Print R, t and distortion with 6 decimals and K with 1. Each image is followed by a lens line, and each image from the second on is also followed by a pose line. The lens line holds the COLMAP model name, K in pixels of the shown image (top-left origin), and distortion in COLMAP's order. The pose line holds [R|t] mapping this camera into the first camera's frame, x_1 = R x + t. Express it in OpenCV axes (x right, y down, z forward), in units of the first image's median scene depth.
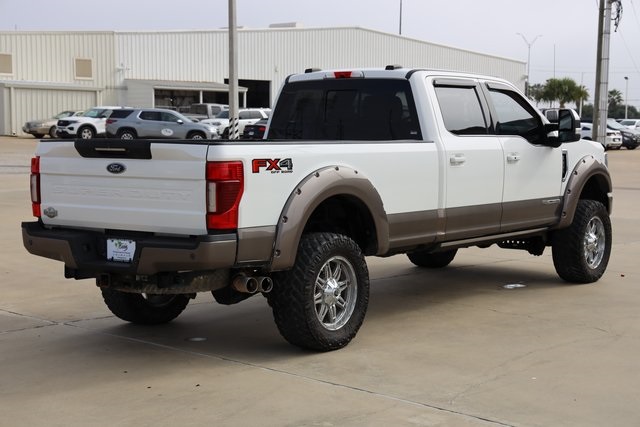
lens RADIAL K [[1171.6, 0, 316.5], [0, 1171.6, 216.0], [0, 0, 1]] dist [0.280006, 0.000000]
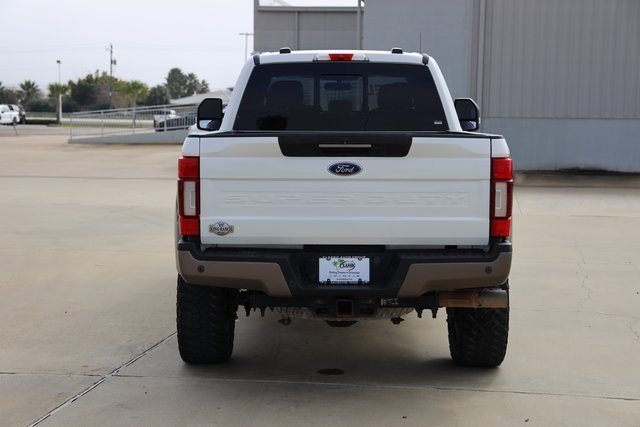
lens RADIAL K [[1202.8, 0, 321.0], [0, 1202.8, 212.4], [0, 0, 1]] dist [0.345867, 0.000000]
pose [[0.795730, -0.046366, 0.603875, -0.668102], [0.041841, 0.998892, 0.021562, -0.028634], [-0.604205, 0.008109, 0.796788, 0.345611]]
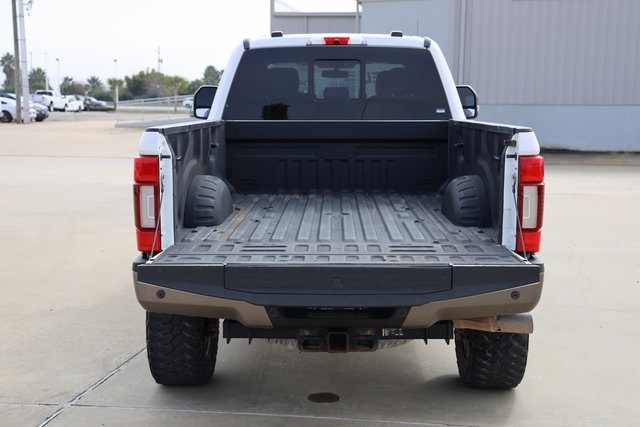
lens RADIAL K [[945.3, 0, 318.6], [0, 945.3, 215.0], [0, 0, 1]] dist [0.193244, 0.000000]
pose [[0.801677, -0.071167, 0.593506, -0.482073], [0.045166, 0.997261, 0.058574, -0.045994], [-0.596049, -0.020151, 0.802695, 0.571418]]
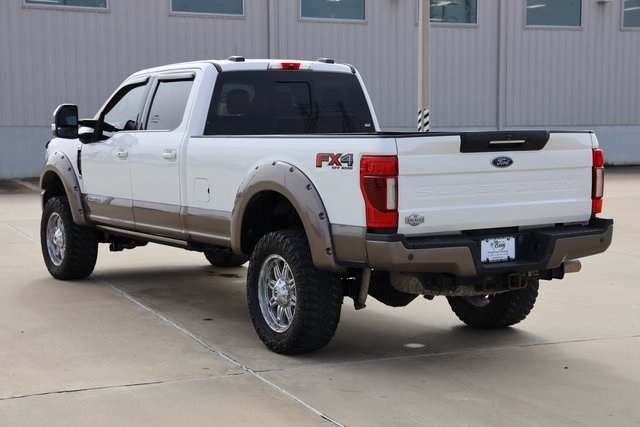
lens RADIAL K [[1171.6, 0, 320.9], [0, 1171.6, 210.9], [0, 0, 1]] dist [0.280006, 0.000000]
pose [[0.338664, -0.075167, 0.937900, -1.076696], [0.081697, 0.995388, 0.050275, -0.059402], [-0.937354, 0.059597, 0.343243, 0.799003]]
